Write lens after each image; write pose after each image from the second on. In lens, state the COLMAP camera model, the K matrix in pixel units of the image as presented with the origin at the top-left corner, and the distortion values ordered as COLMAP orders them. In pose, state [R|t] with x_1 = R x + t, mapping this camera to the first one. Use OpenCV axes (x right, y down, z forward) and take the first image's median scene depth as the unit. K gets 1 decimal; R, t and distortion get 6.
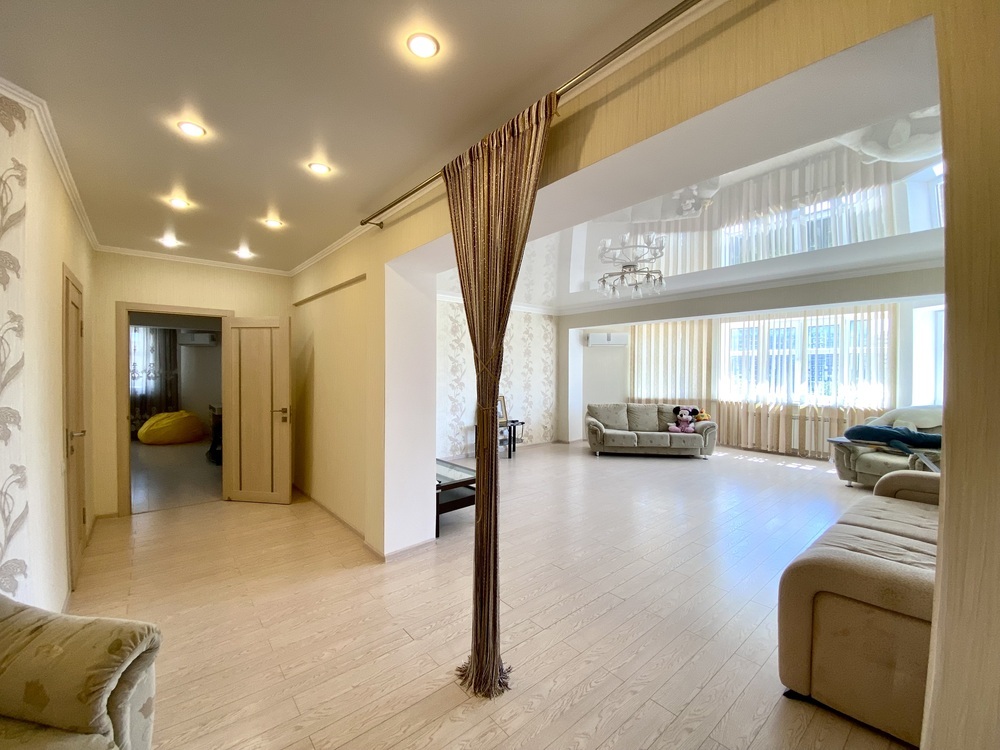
lens RADIAL K [[407.7, 0, 501.4], [0, 407.7, 373.1], [0, 0, 1]] dist [0.014966, -0.018020]
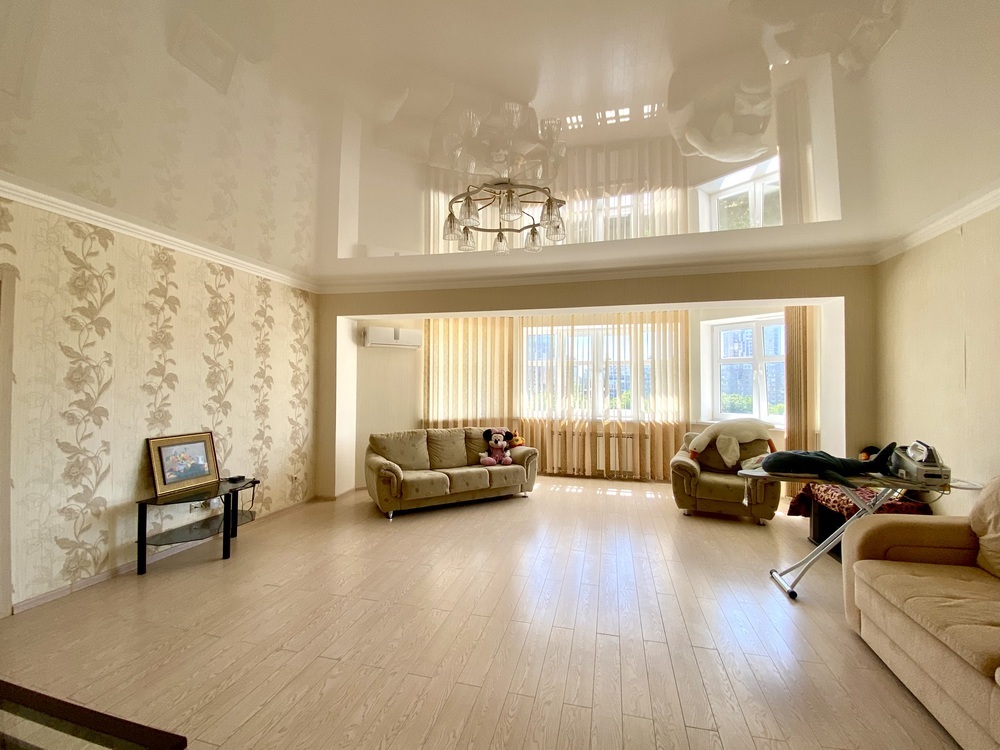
lens RADIAL K [[435.1, 0, 491.5], [0, 435.1, 377.8], [0, 0, 1]] dist [0.090109, -0.065336]
pose [[0.831500, 0.006804, 0.555483, -0.013165], [0.005861, 0.999762, -0.021019, 0.002778], [-0.555493, 0.020733, 0.831262, 0.329110]]
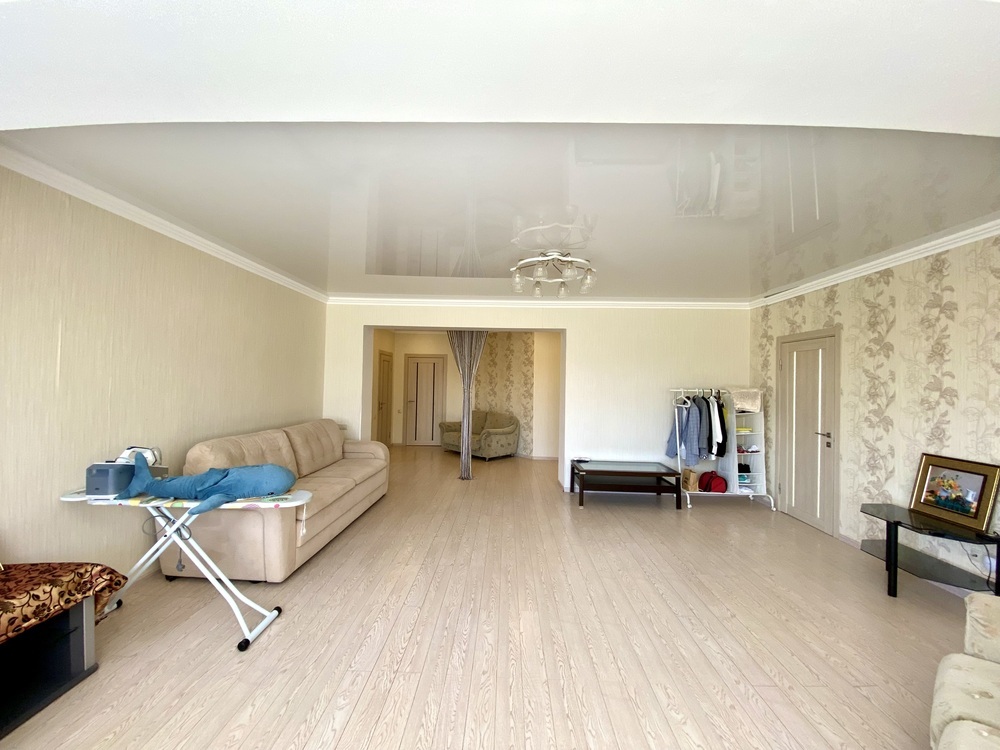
lens RADIAL K [[435.1, 0, 491.5], [0, 435.1, 377.8], [0, 0, 1]] dist [0.090109, -0.065336]
pose [[-0.682083, -0.027048, -0.730775, 0.611370], [-0.031129, 0.999484, -0.007939, -0.006966], [0.730612, 0.017333, -0.682573, 0.916504]]
